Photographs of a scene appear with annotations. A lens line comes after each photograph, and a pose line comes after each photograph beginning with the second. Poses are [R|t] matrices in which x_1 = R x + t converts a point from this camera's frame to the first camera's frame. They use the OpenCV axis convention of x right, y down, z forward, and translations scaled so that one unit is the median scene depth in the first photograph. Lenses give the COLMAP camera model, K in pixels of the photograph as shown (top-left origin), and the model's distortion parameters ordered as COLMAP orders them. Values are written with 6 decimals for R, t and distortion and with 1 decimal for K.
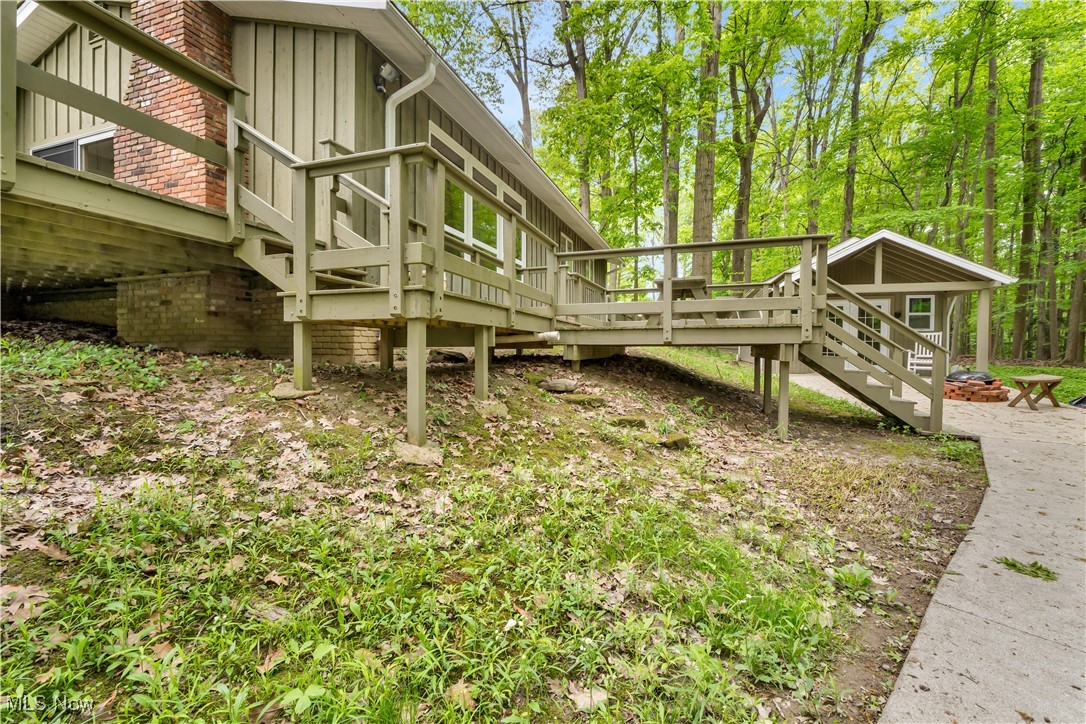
lens RADIAL K [[462.0, 0, 543.0], [0, 462.0, 362.0], [0, 0, 1]] dist [-0.011039, 0.000591]
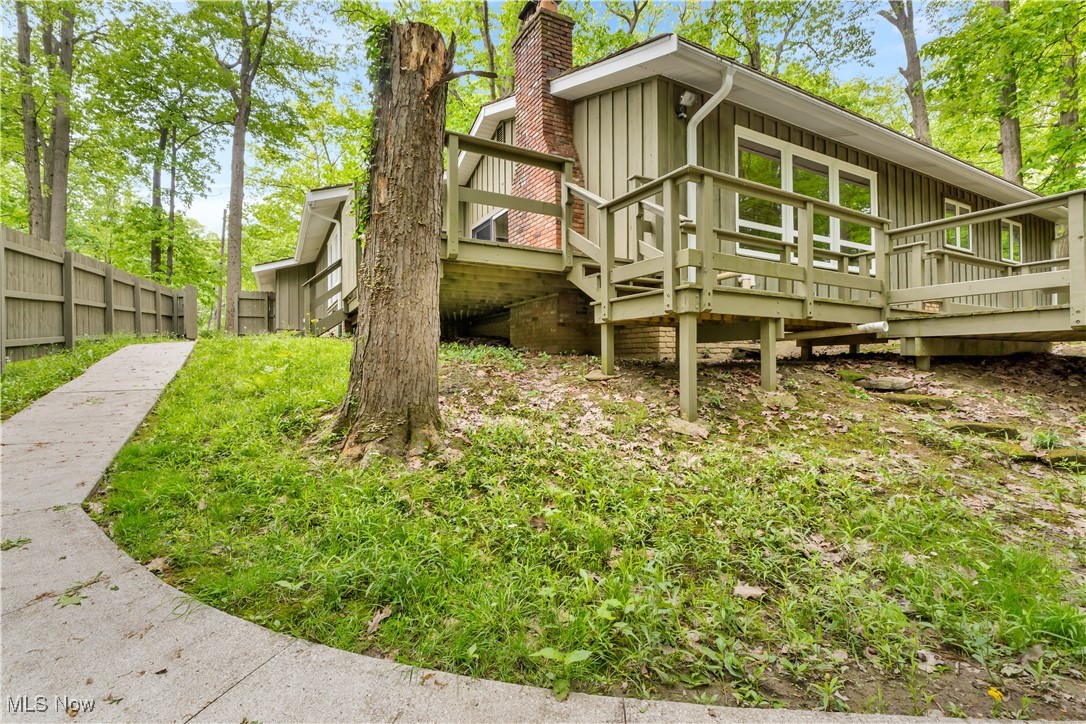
lens RADIAL K [[462.0, 0, 543.0], [0, 462.0, 362.0], [0, 0, 1]] dist [-0.011039, 0.000591]
pose [[0.766153, -0.012298, -0.642541, 0.174803], [0.001163, 0.999842, -0.017750, 0.044797], [0.642658, 0.012852, 0.766046, -0.119903]]
